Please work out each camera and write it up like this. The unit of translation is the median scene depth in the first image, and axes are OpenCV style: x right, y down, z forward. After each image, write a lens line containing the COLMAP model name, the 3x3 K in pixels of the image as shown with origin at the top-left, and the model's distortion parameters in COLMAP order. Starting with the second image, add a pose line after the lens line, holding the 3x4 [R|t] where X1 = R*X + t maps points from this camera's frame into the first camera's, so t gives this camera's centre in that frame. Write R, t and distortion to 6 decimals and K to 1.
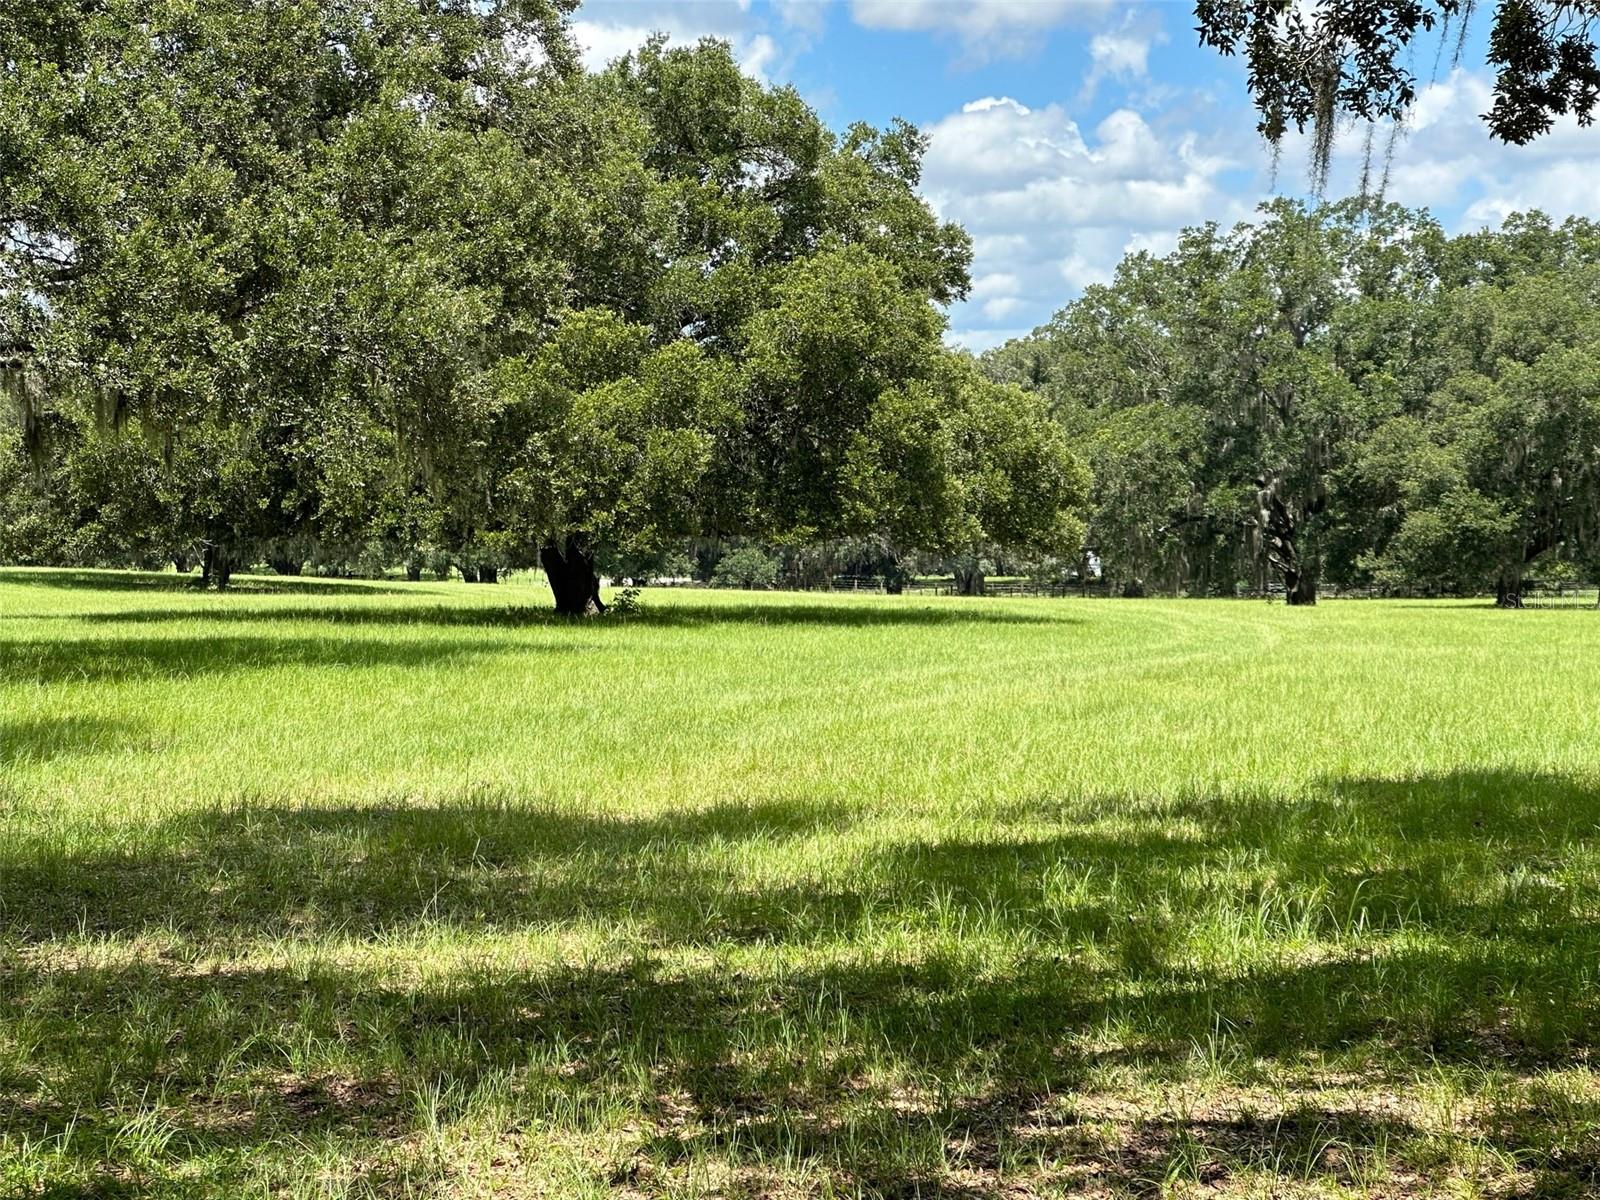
lens RADIAL K [[3755.6, 0, 868.4], [0, 3755.6, 600.2], [0, 0, 1]] dist [0.036073, 1.106079]
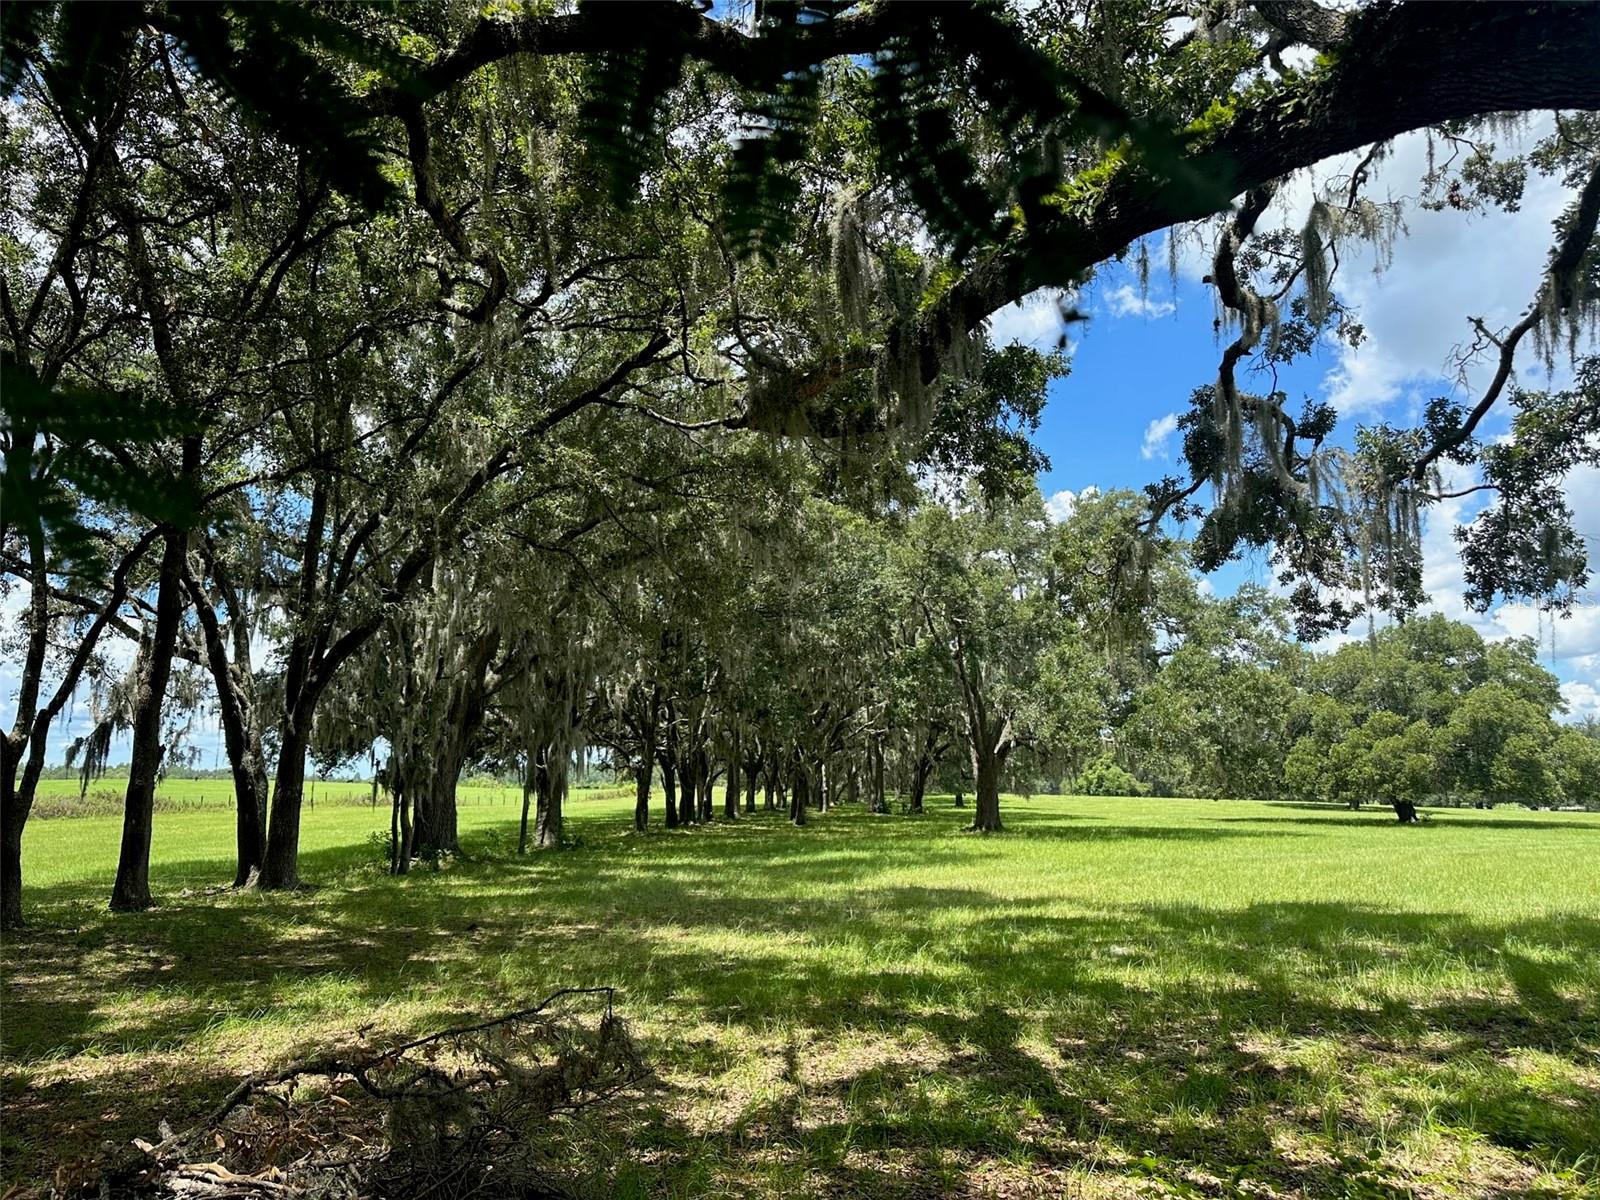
lens RADIAL K [[1119.1, 0, 801.5], [0, 1119.1, 584.6], [0, 0, 1]] dist [0.094176, -0.113035]
pose [[0.787206, -0.109636, -0.606867, 0.168551], [-0.010538, 0.981535, -0.190994, -0.004985], [0.616601, 0.156747, 0.771514, 0.086811]]
